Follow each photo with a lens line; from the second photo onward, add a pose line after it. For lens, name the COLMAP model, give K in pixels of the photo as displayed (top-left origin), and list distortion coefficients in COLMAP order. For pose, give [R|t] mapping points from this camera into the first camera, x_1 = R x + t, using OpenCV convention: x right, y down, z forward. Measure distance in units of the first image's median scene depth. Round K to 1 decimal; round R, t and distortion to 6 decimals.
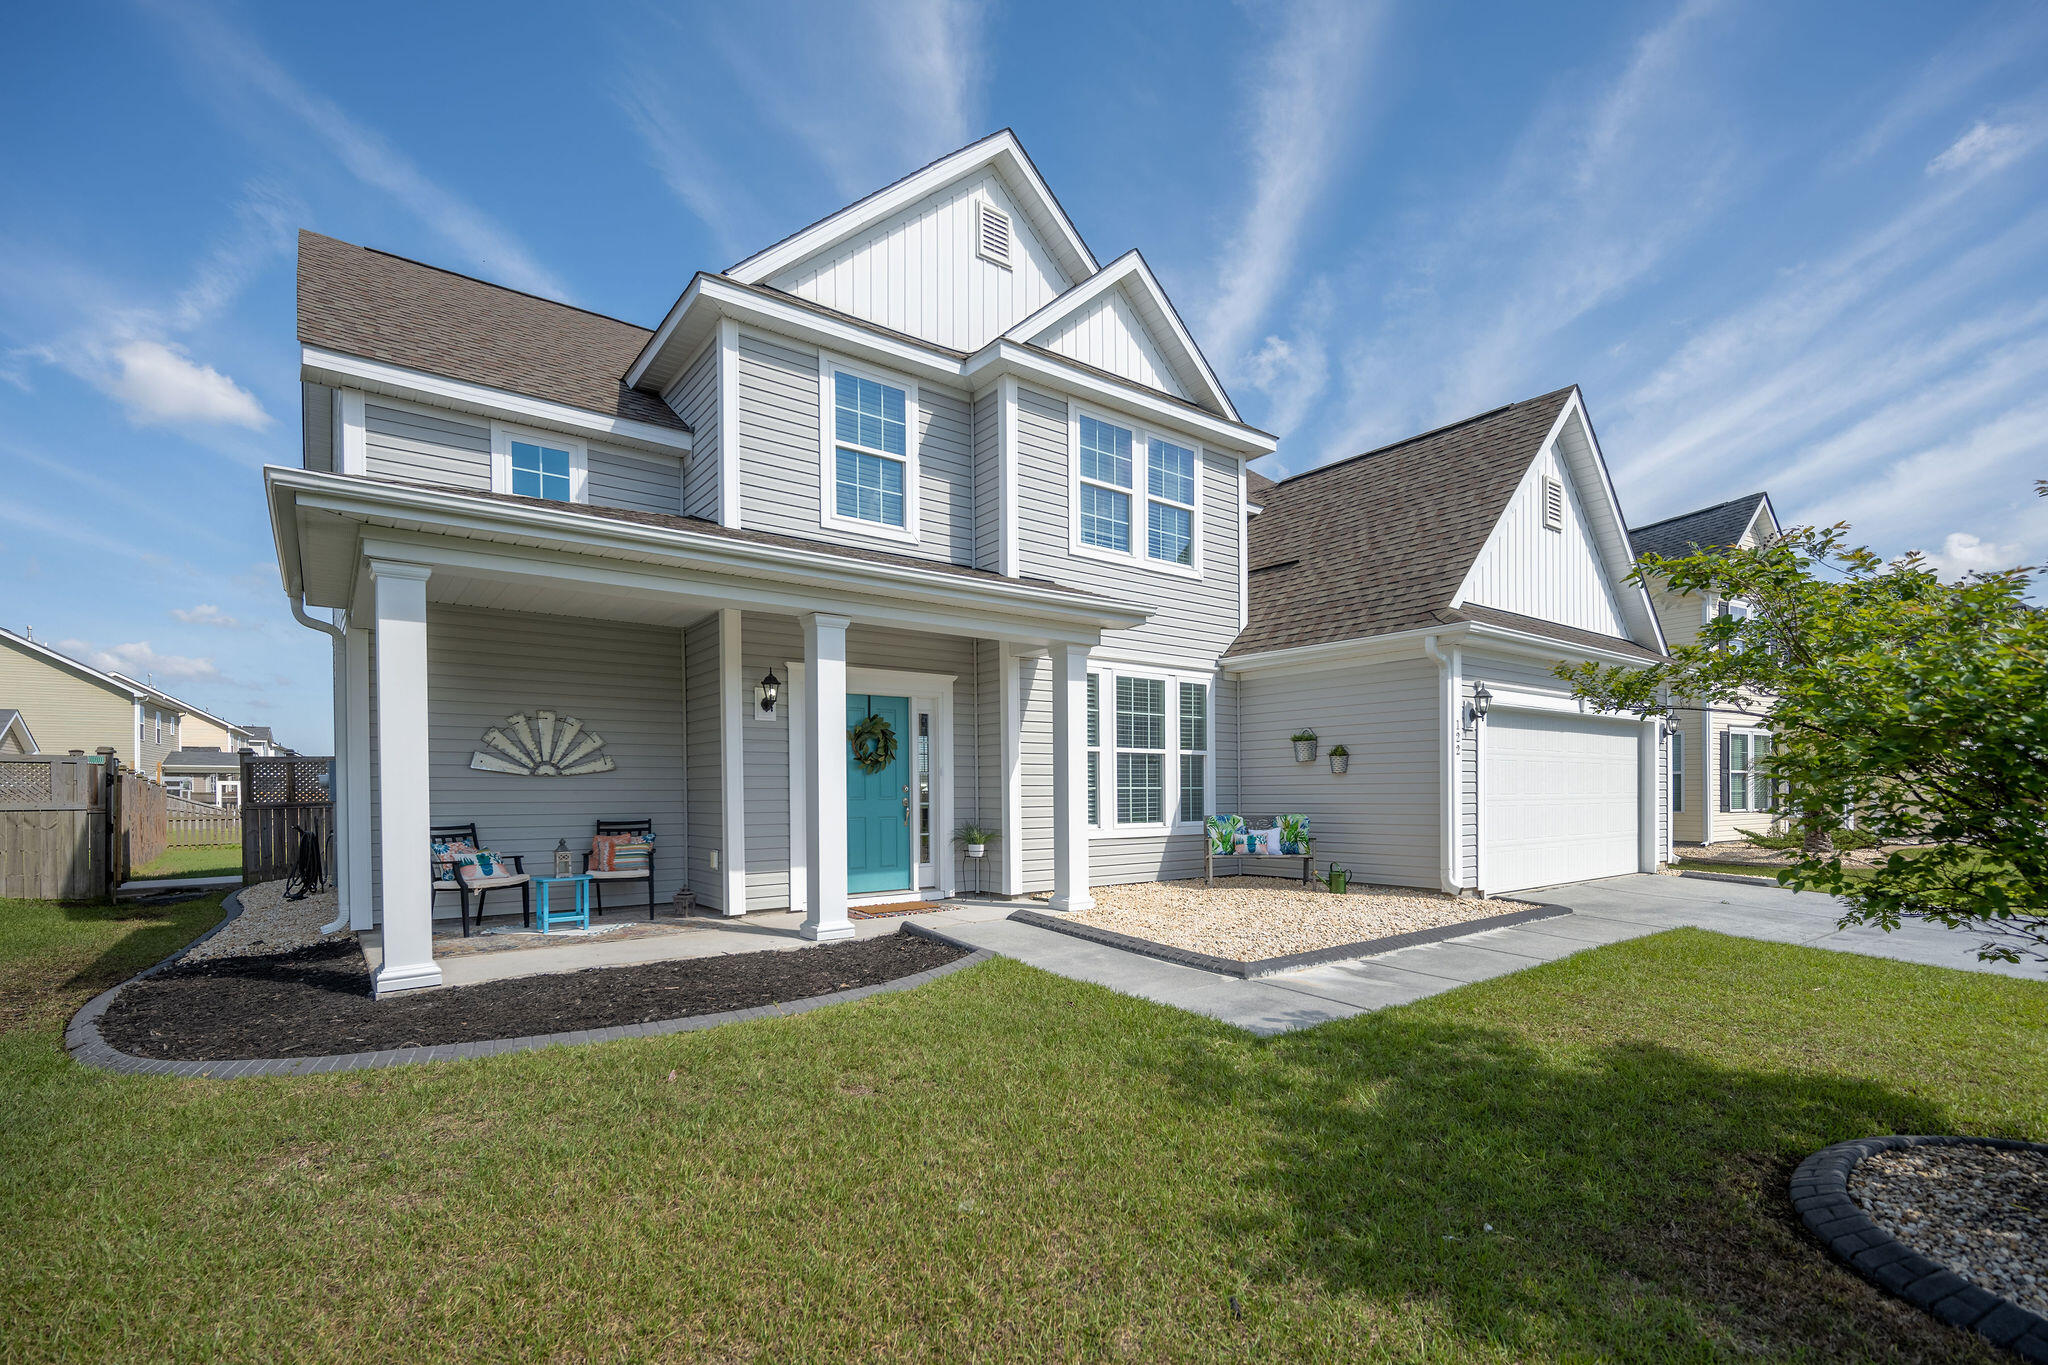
lens RADIAL K [[977.5, 0, 1024.0], [0, 977.5, 682.5], [0, 0, 1]] dist [-0.001280, -0.000463]
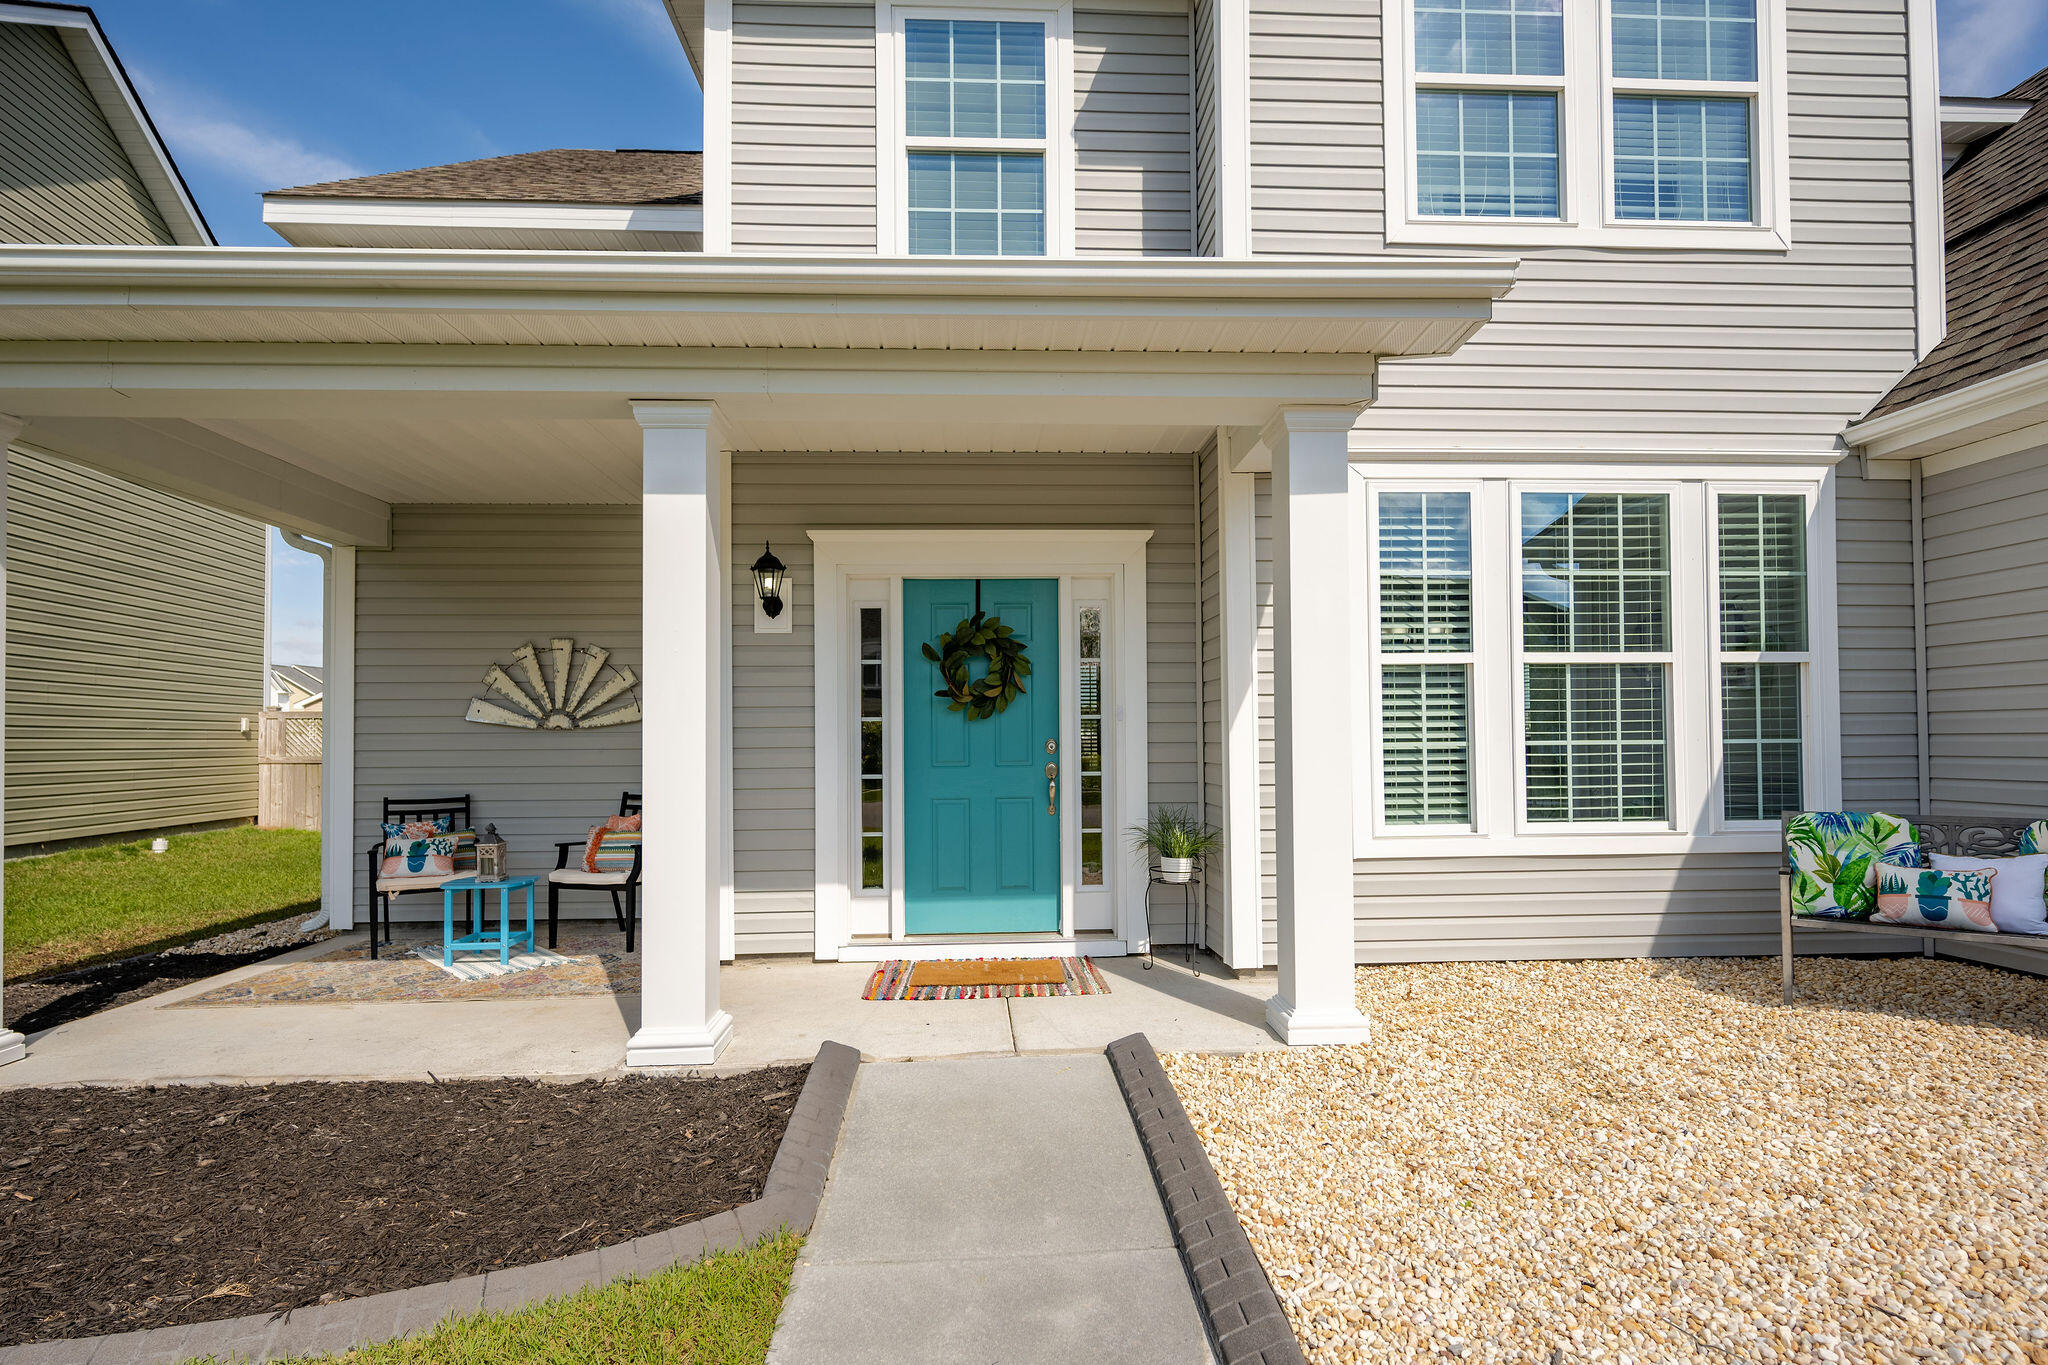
lens RADIAL K [[977.5, 0, 1024.0], [0, 977.5, 682.5], [0, 0, 1]] dist [-0.001280, -0.000463]
pose [[0.817027, -0.034507, -0.575566, 0.171405], [0.069103, 0.996873, 0.038327, 0.048928], [0.572444, -0.071087, 0.816857, 0.523386]]
